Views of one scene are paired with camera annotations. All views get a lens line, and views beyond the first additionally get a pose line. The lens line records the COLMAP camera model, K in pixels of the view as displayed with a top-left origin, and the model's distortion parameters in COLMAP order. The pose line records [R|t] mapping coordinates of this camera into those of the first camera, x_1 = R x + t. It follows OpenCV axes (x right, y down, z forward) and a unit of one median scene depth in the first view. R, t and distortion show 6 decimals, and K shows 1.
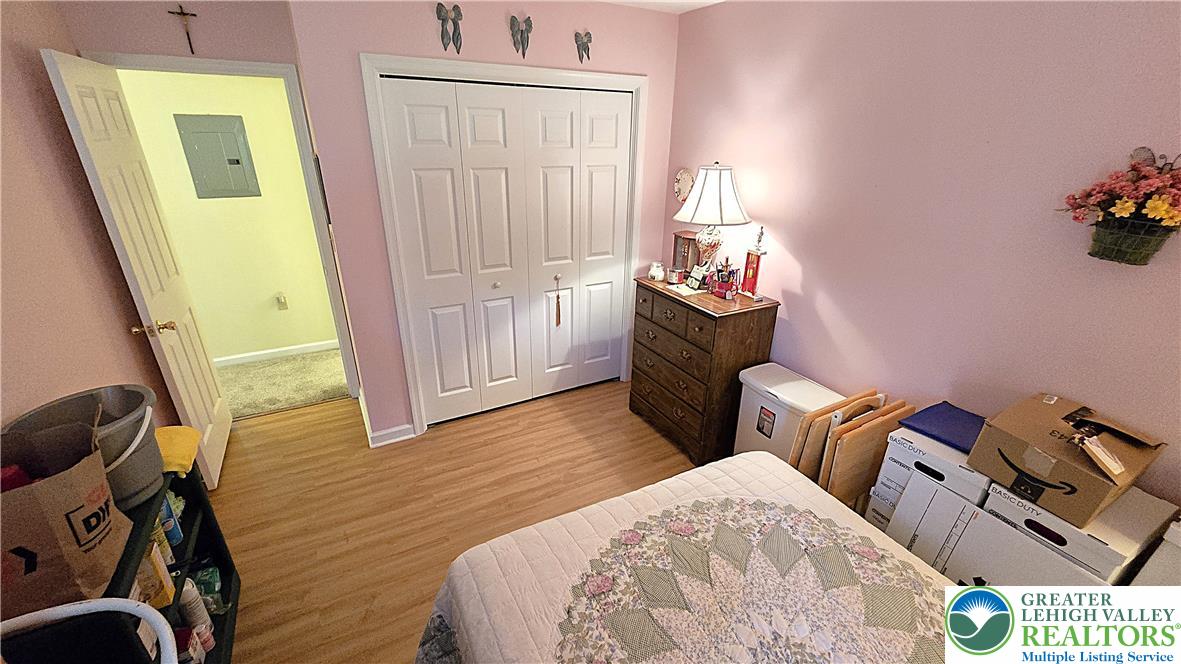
lens RADIAL K [[484.4, 0, 594.0], [0, 484.4, 339.1], [0, 0, 1]] dist [-0.001263, 0.000670]
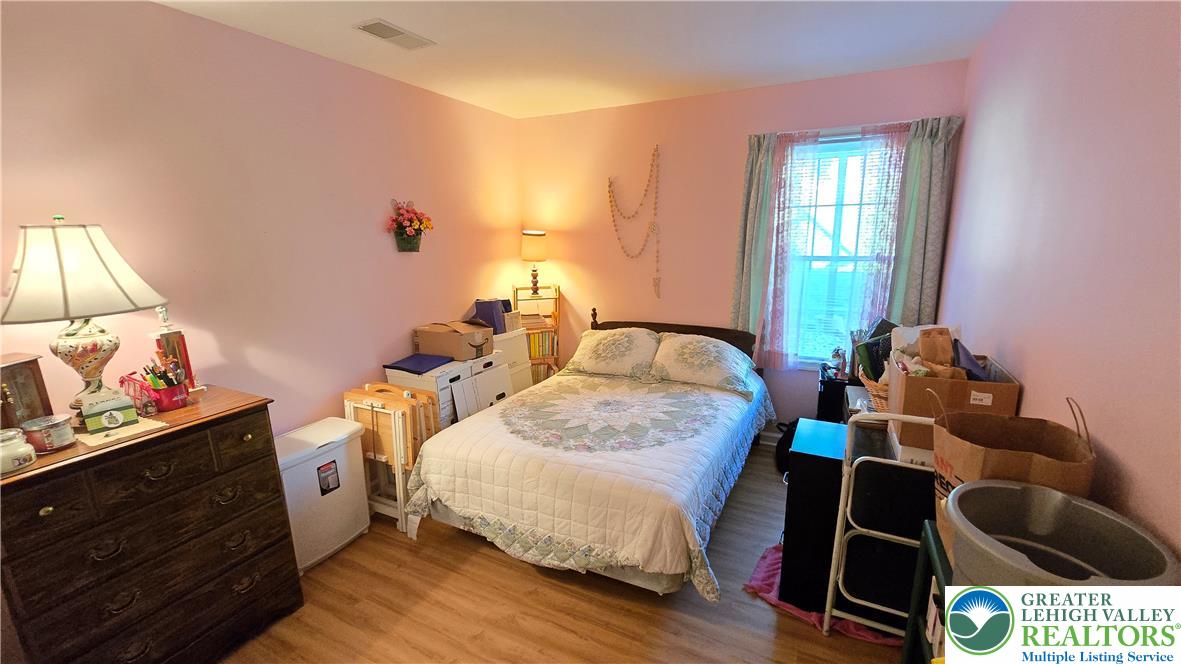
lens RADIAL K [[484.4, 0, 594.0], [0, 484.4, 339.1], [0, 0, 1]] dist [-0.001263, 0.000670]
pose [[-0.551990, -0.204118, 0.808482, -1.008841], [0.333683, 0.834487, 0.438505, -0.465690], [-0.764174, 0.511828, -0.392518, 1.328678]]
